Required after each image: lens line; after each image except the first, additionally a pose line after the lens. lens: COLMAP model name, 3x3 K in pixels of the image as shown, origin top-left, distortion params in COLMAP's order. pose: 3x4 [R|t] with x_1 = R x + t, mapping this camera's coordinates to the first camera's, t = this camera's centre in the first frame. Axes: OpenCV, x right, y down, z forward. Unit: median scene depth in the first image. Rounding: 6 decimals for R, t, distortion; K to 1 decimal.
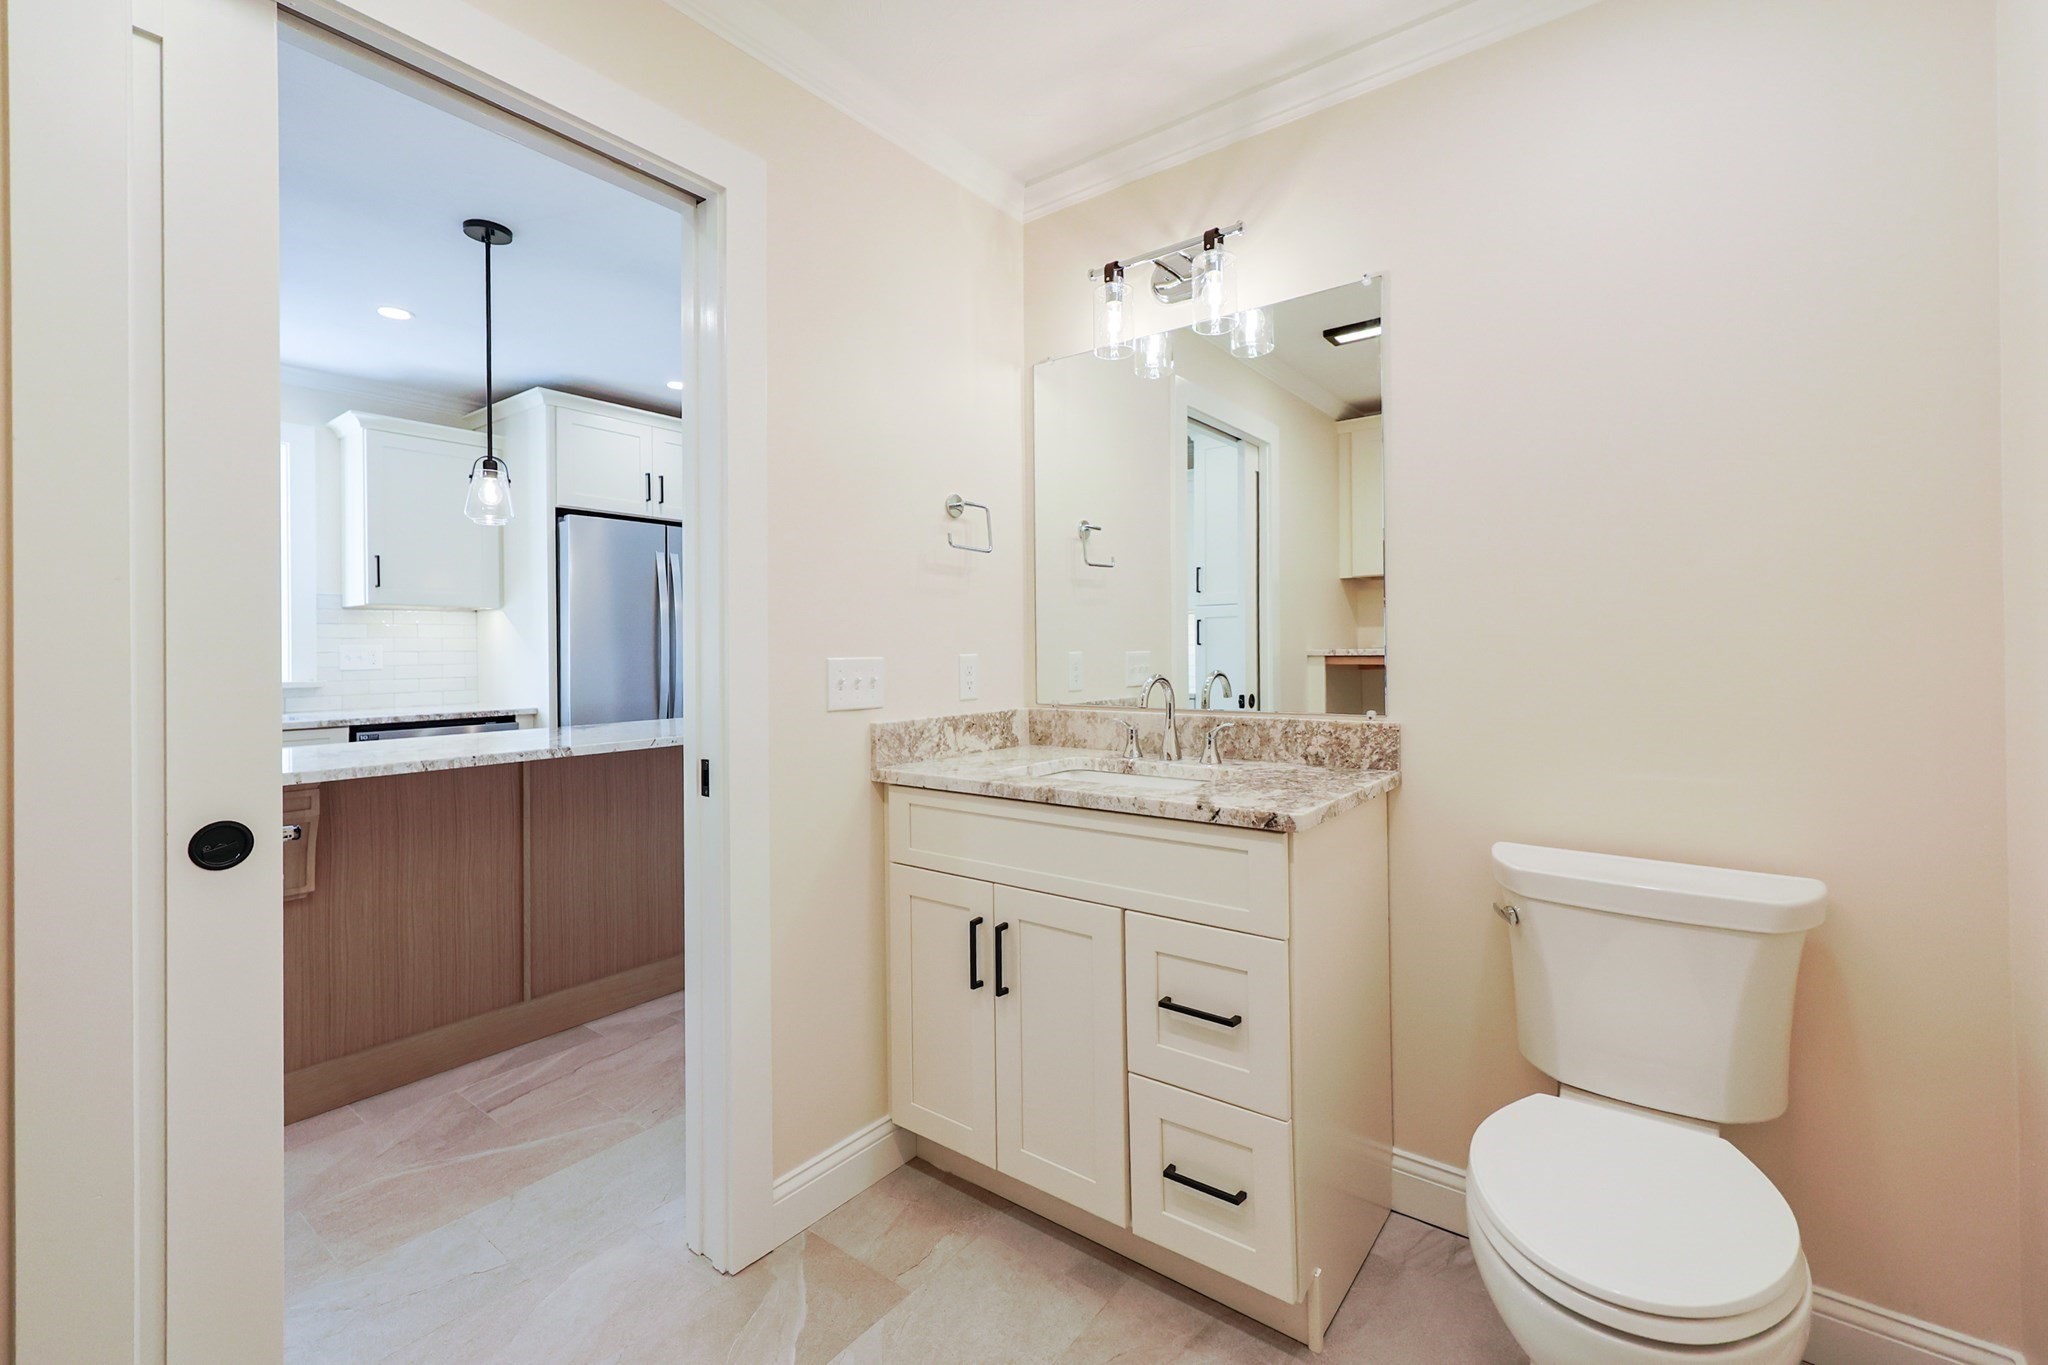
lens RADIAL K [[877.3, 0, 1019.3], [0, 877.3, 659.5], [0, 0, 1]] dist [0.002943, 0.000229]
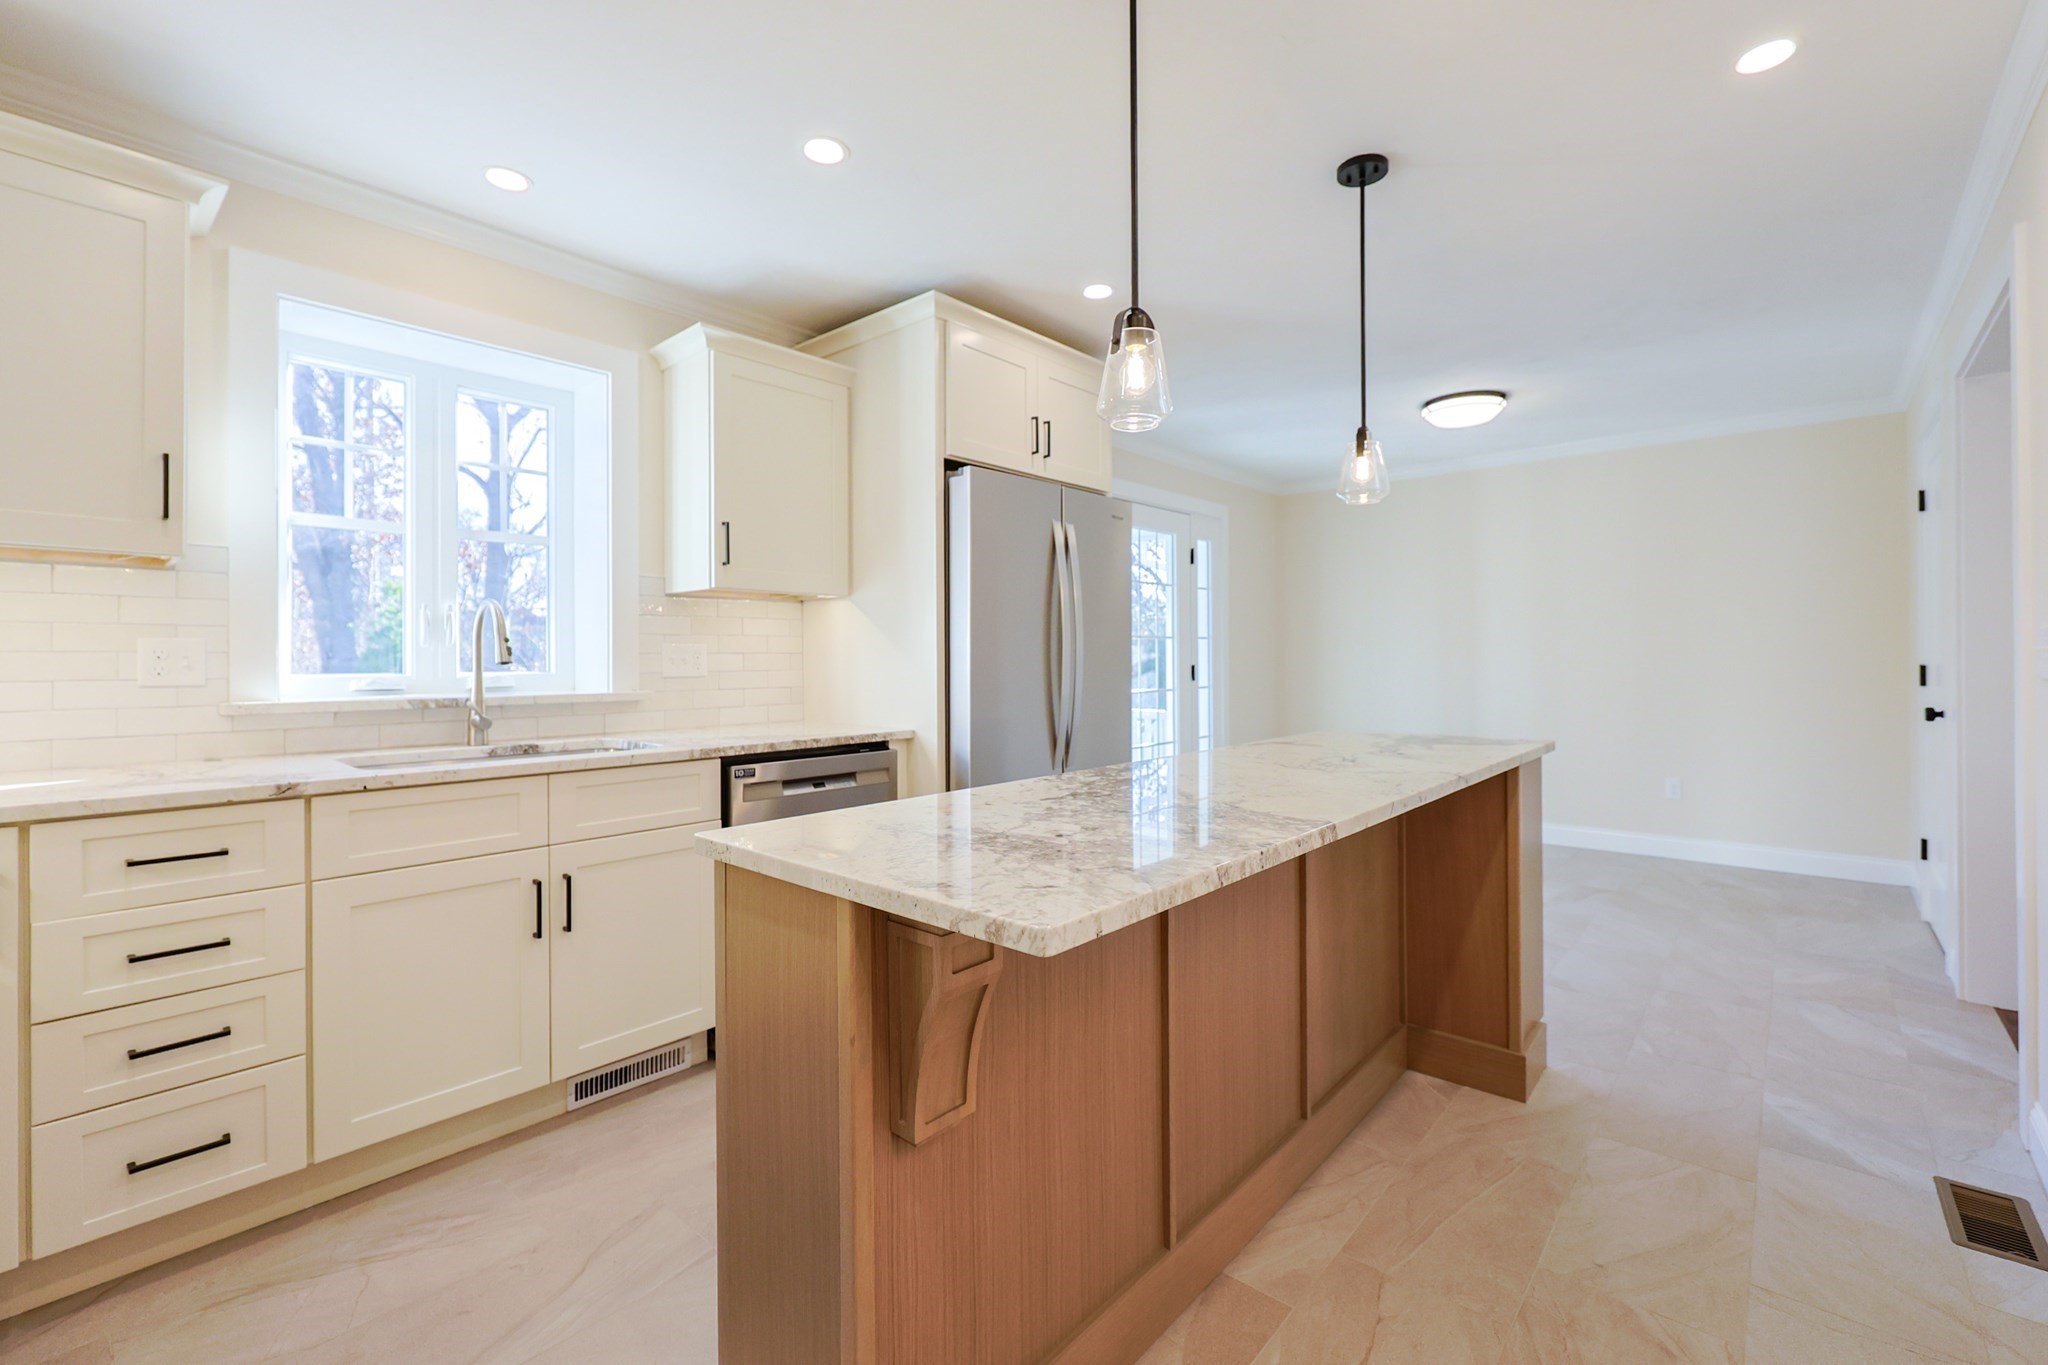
lens RADIAL K [[877.3, 0, 1019.3], [0, 877.3, 659.5], [0, 0, 1]] dist [0.002943, 0.000229]
pose [[0.997121, 0.001323, -0.075809, -0.418651], [-0.001843, 0.999975, -0.006789, 0.001566], [0.075799, 0.006909, 0.997099, 0.278278]]
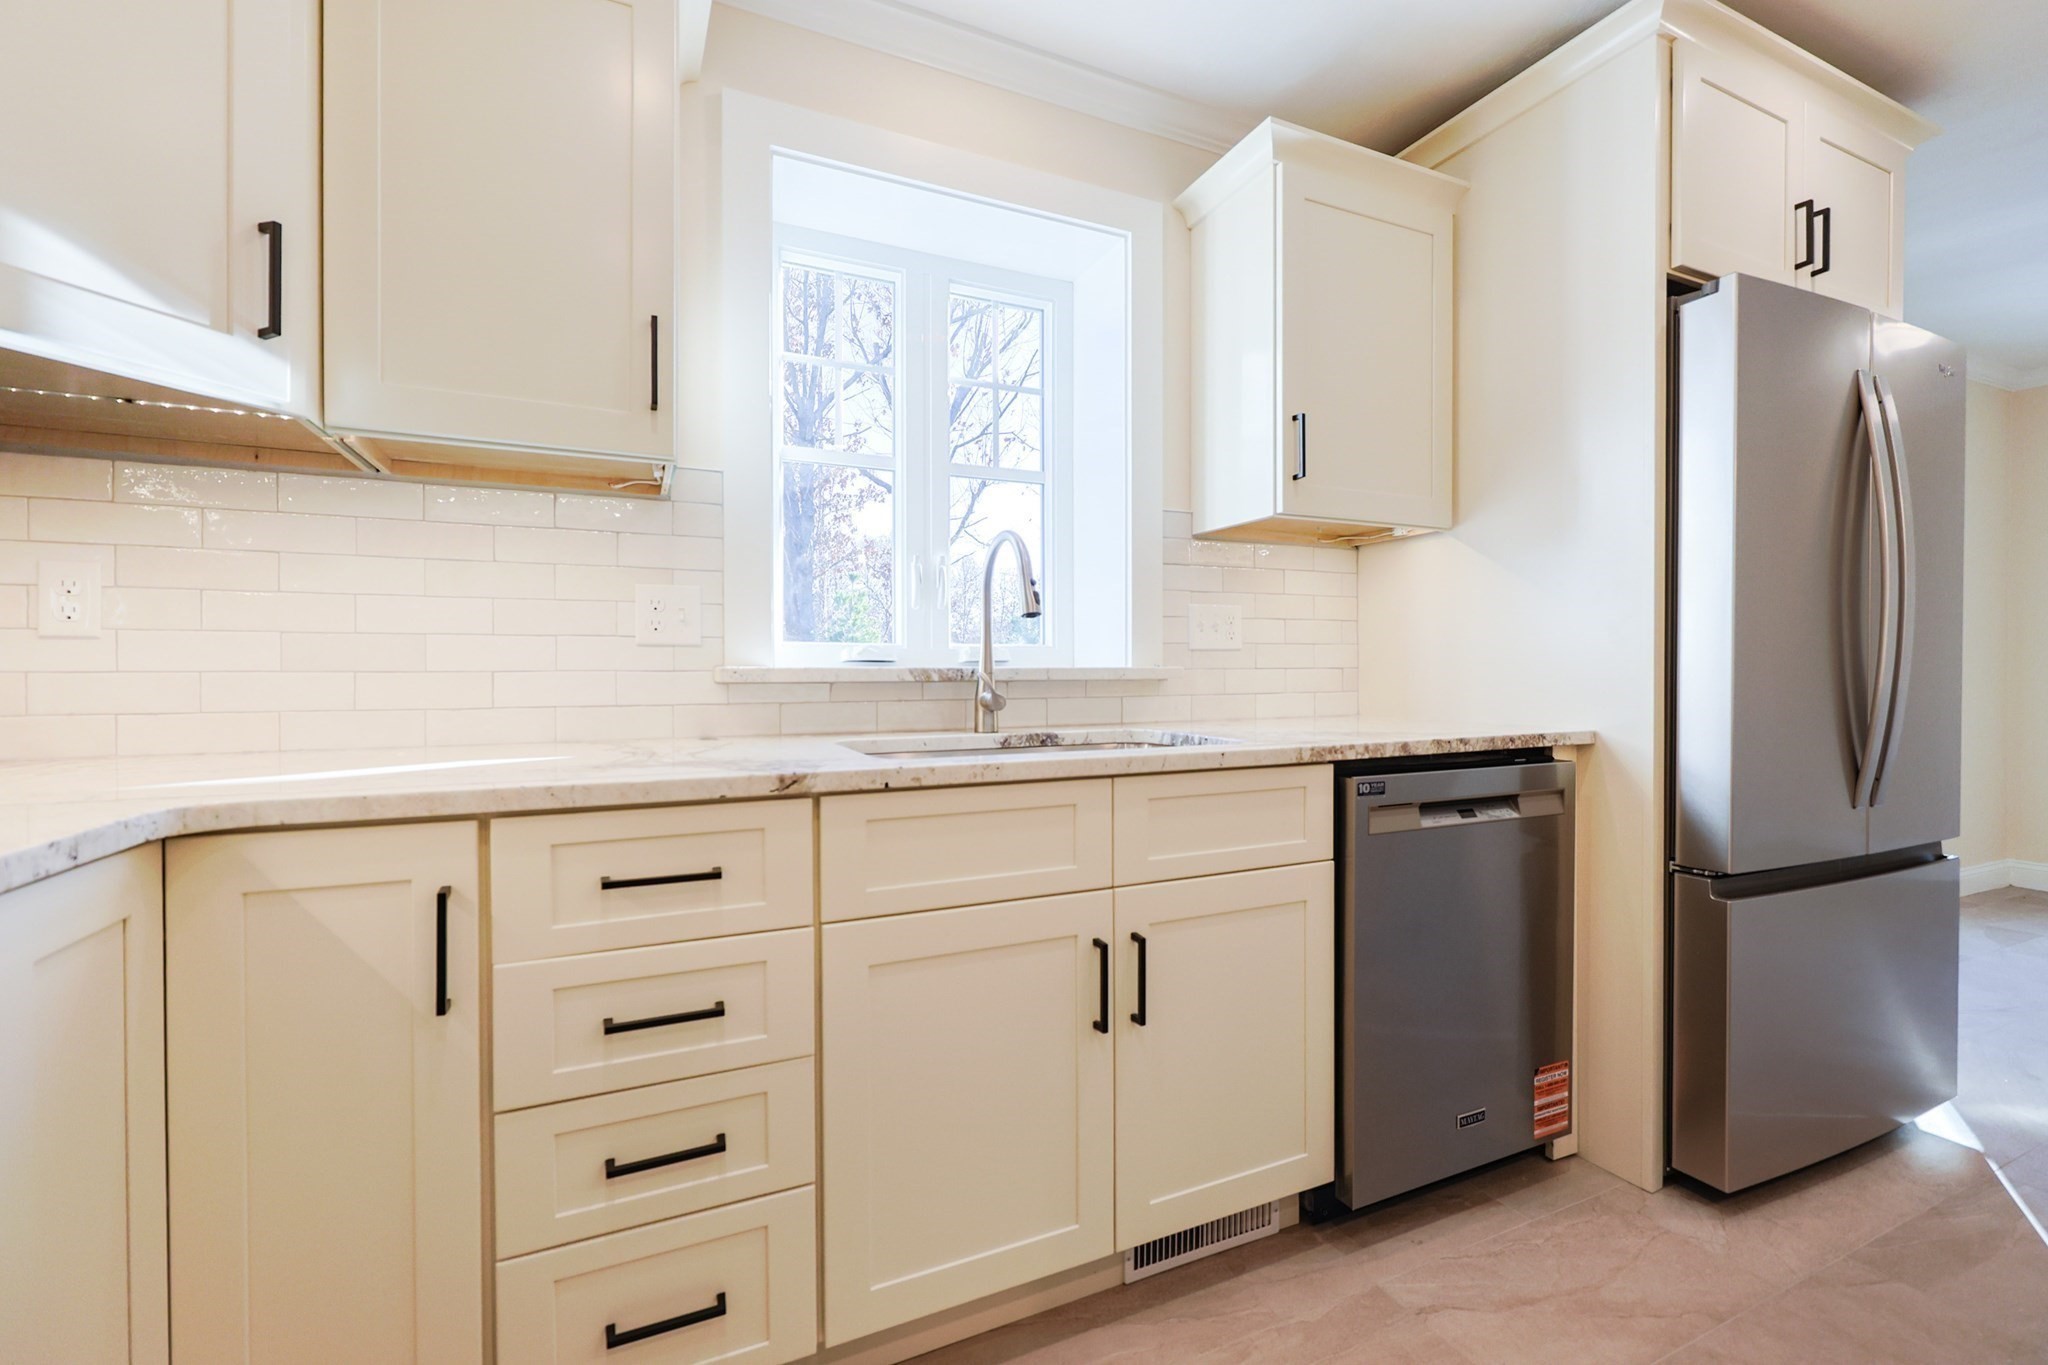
lens RADIAL K [[874.8, 0, 1029.5], [0, 874.8, 680.2], [0, 0, 1]] dist [-0.000245, 0.000173]
pose [[0.888325, 0.006606, -0.459168, -0.621504], [-0.004570, 0.999974, 0.005547, 0.029331], [0.459192, -0.002829, 0.888332, 0.475739]]
